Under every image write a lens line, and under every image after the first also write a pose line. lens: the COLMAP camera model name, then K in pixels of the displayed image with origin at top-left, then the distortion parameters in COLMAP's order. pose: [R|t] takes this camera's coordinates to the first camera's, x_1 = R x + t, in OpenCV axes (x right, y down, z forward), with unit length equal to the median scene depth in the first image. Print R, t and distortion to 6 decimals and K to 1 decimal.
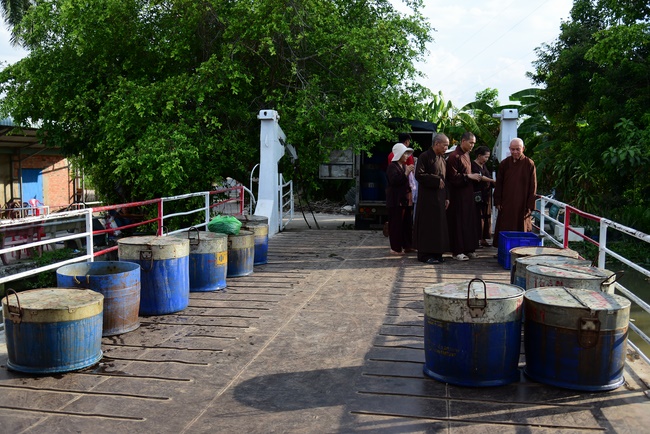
lens RADIAL K [[654.3, 0, 325.0], [0, 654.3, 217.0], [0, 0, 1]] dist [0.005001, 0.001385]
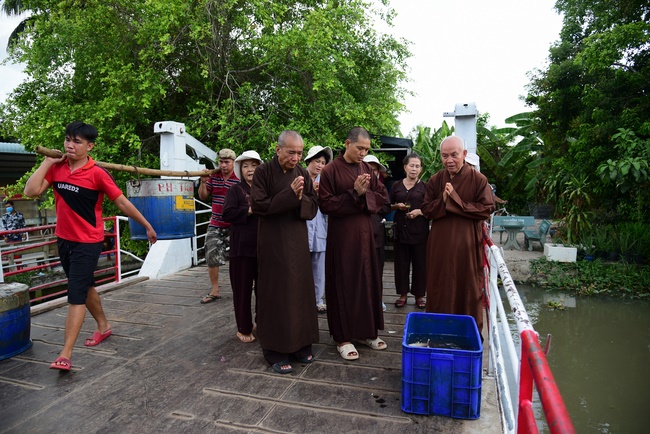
lens RADIAL K [[437.4, 0, 325.0], [0, 437.4, 217.0], [0, 0, 1]] dist [-0.023292, 0.003591]
pose [[0.989288, -0.005913, -0.145854, 0.153442], [0.005907, 0.999982, -0.000471, -0.033804], [0.145855, -0.000396, 0.989306, 0.392035]]
